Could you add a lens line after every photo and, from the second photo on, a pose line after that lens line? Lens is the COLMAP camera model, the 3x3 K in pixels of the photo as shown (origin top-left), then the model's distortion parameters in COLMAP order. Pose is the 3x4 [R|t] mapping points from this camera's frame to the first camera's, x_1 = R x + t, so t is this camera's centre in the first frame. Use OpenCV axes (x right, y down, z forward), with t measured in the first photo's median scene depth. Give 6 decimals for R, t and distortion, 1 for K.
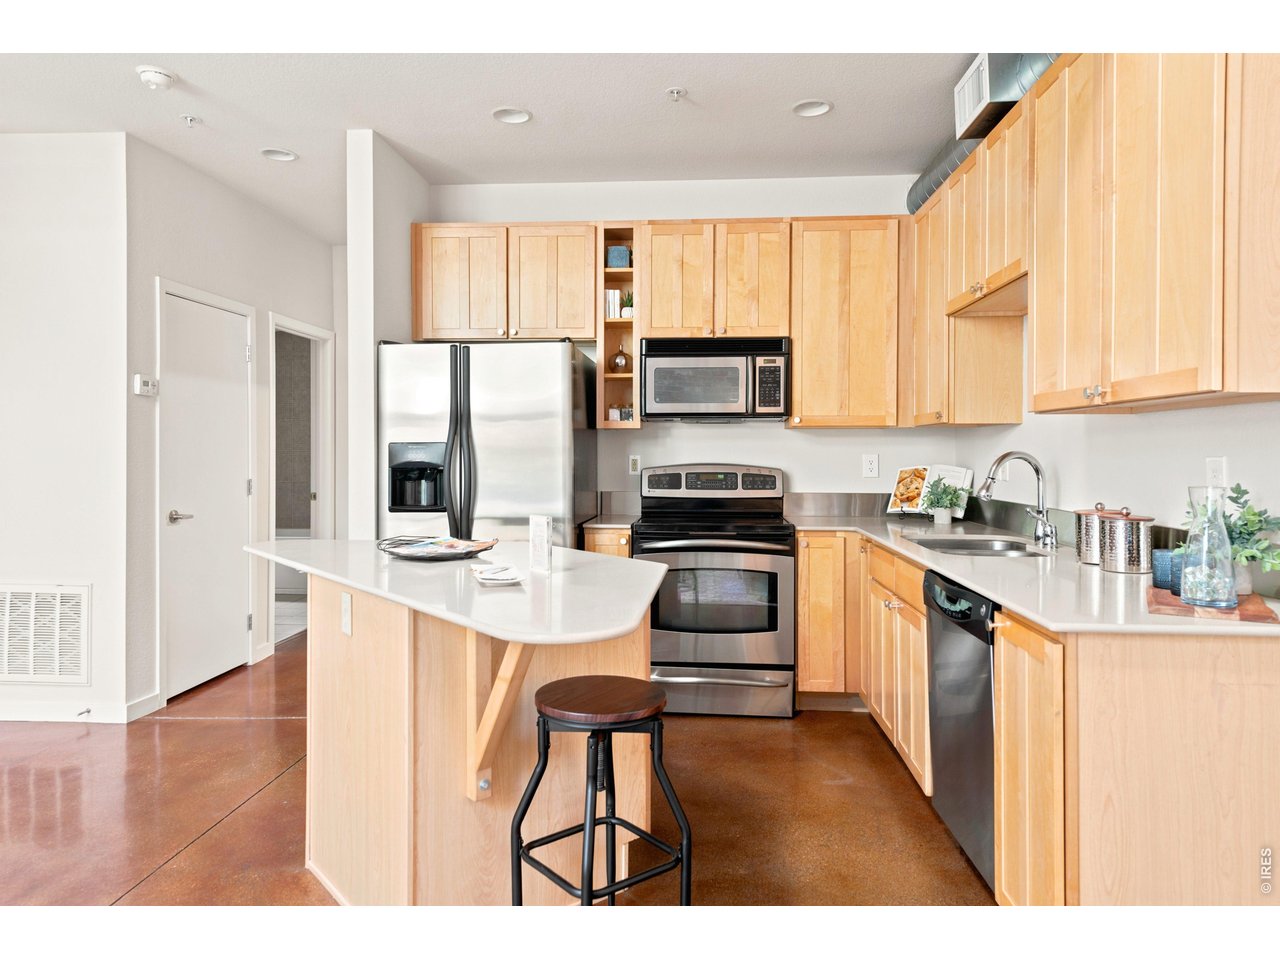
lens RADIAL K [[836.6, 0, 626.7], [0, 836.6, 456.5], [0, 0, 1]] dist [0.003910, -0.000063]
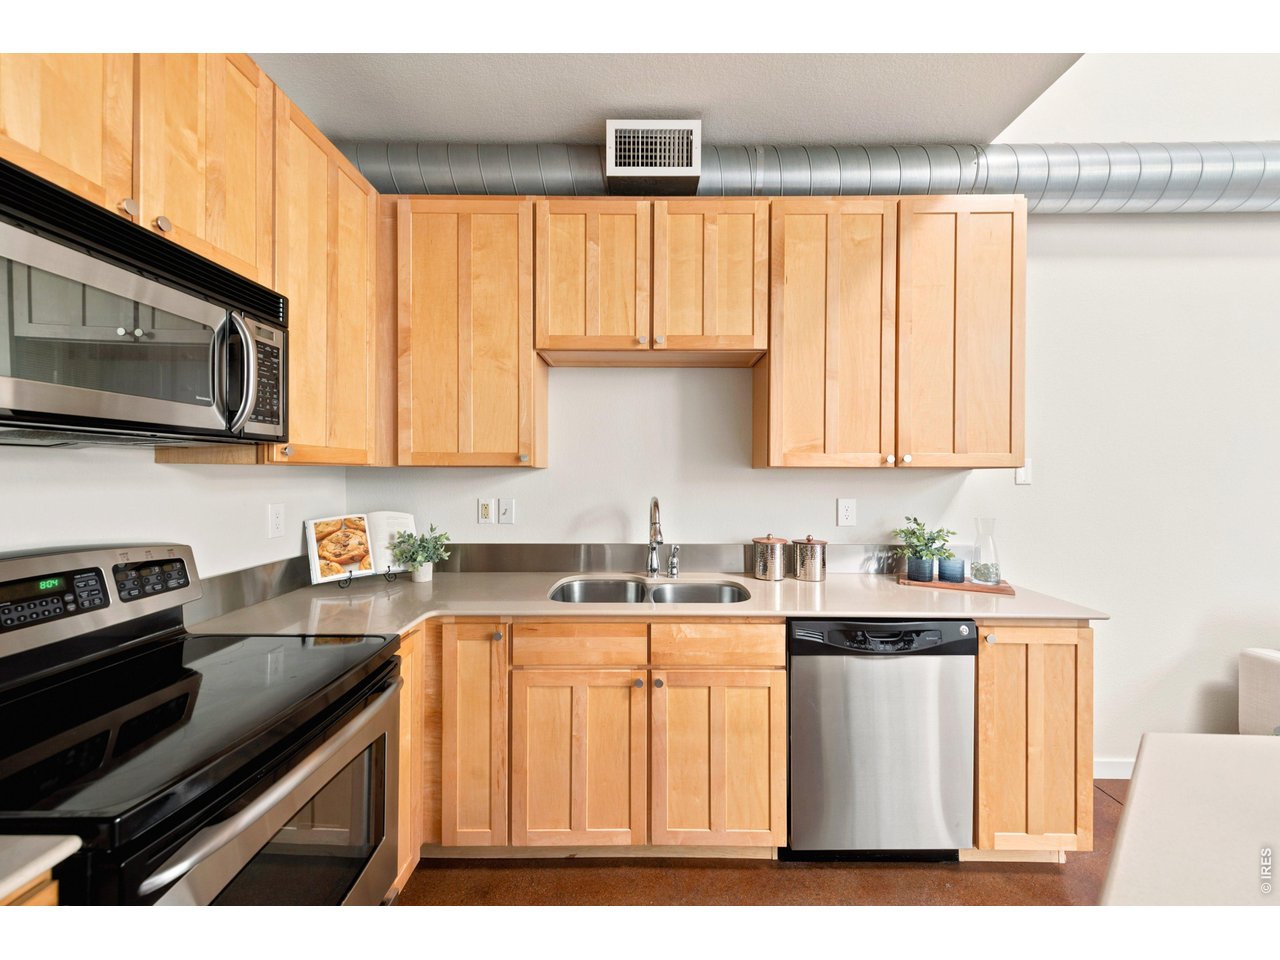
lens RADIAL K [[511.7, 0, 642.8], [0, 511.7, 474.3], [0, 0, 1]] dist [-0.001187, -0.000208]
pose [[-0.079756, -0.005476, 0.996799, -0.153917], [0.002613, 0.999980, 0.005702, -0.029502], [-0.996811, 0.003059, -0.079740, 0.792213]]
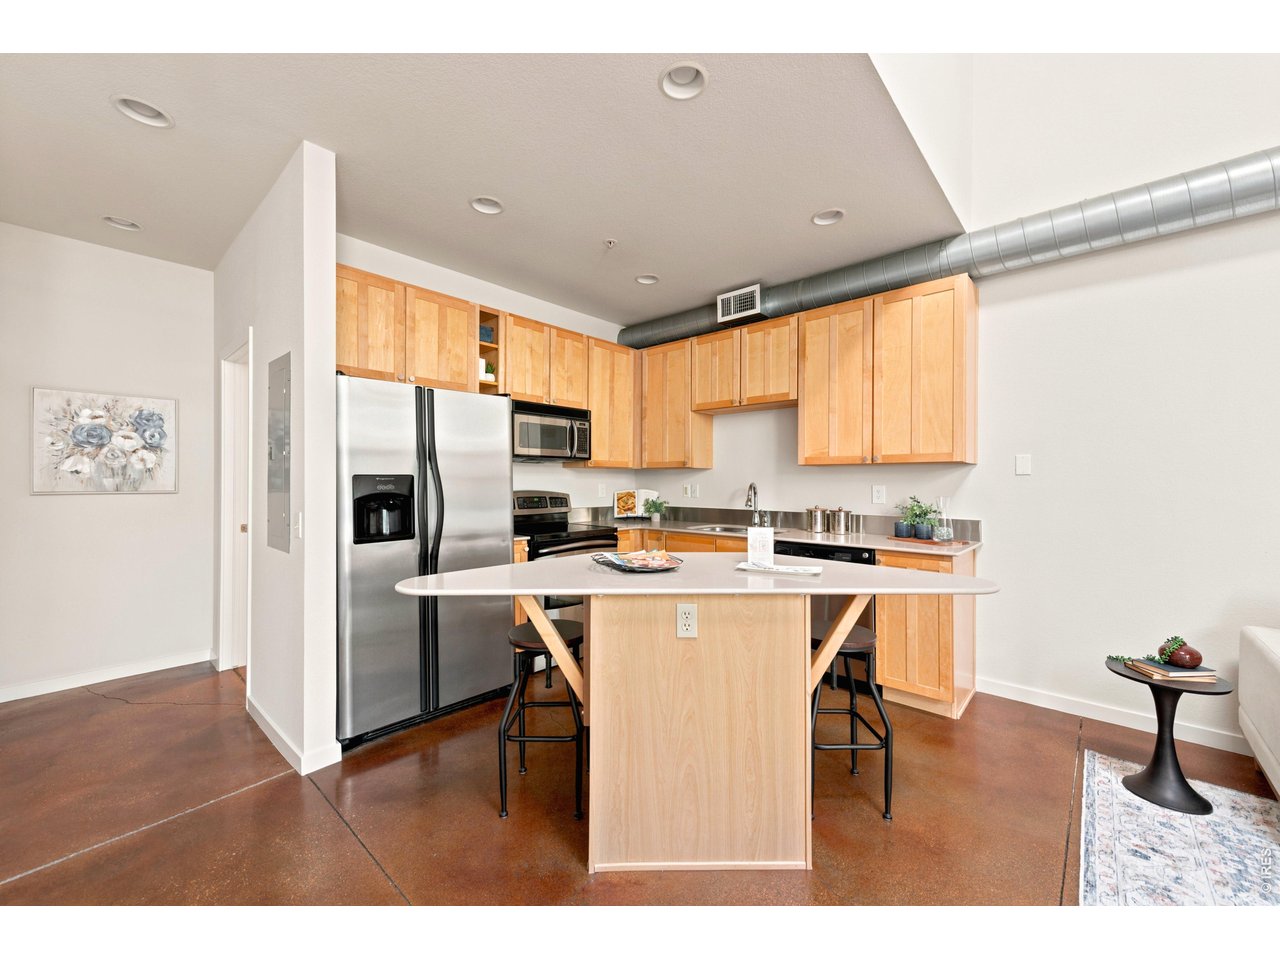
lens RADIAL K [[511.7, 0, 644.3], [0, 511.7, 481.1], [0, 0, 1]] dist [-0.001187, -0.000208]
pose [[0.606038, 0.000389, 0.795435, -0.515334], [0.003321, 0.999990, -0.003020, -0.004897], [-0.795428, 0.004472, 0.606031, 0.327395]]
